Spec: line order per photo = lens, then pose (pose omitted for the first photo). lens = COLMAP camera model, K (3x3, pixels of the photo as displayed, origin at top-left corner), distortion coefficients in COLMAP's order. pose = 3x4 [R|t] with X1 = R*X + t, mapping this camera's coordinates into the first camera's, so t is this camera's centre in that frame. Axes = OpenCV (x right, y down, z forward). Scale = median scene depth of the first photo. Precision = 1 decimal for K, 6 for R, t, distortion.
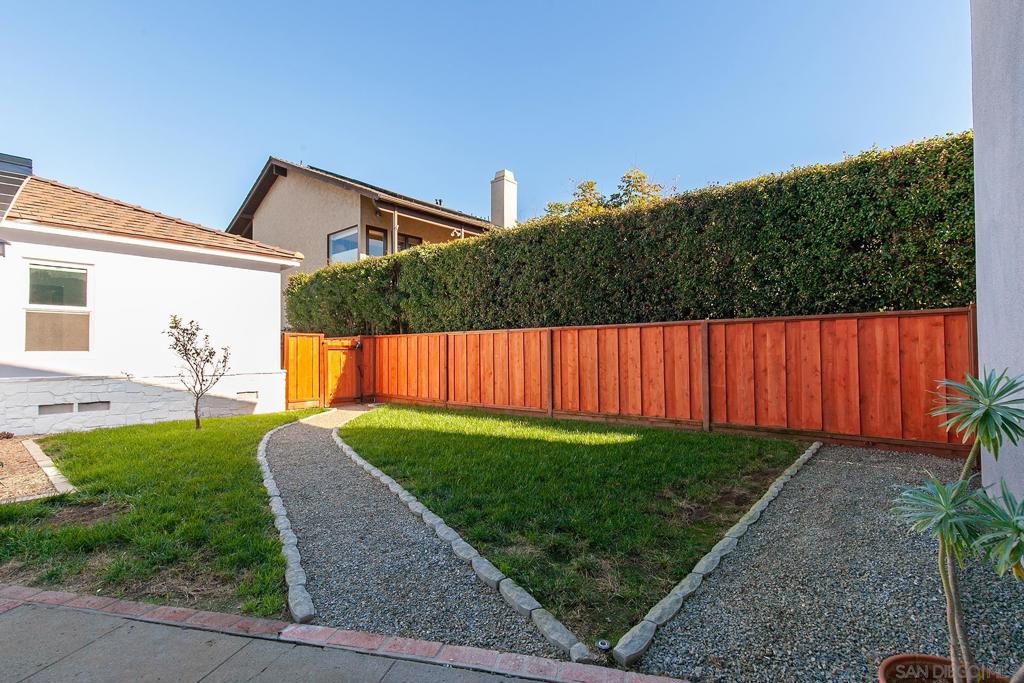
lens RADIAL K [[461.5, 0, 514.0], [0, 461.5, 343.2], [0, 0, 1]] dist [0.006391, -0.000064]
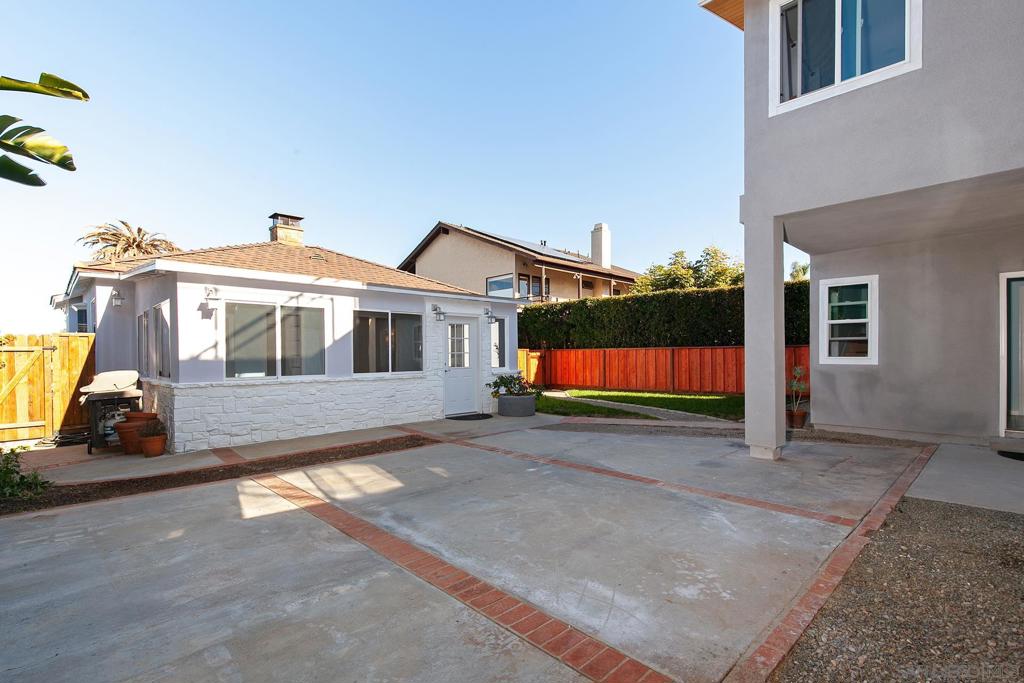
lens RADIAL K [[480.8, 0, 501.2], [0, 480.8, 363.8], [0, 0, 1]] dist [-0.000097, -0.000299]
pose [[0.996048, 0.001368, -0.088809, -0.345604], [0.001914, 0.999318, 0.036863, -0.031366], [0.088799, -0.036888, 0.995366, -0.804661]]
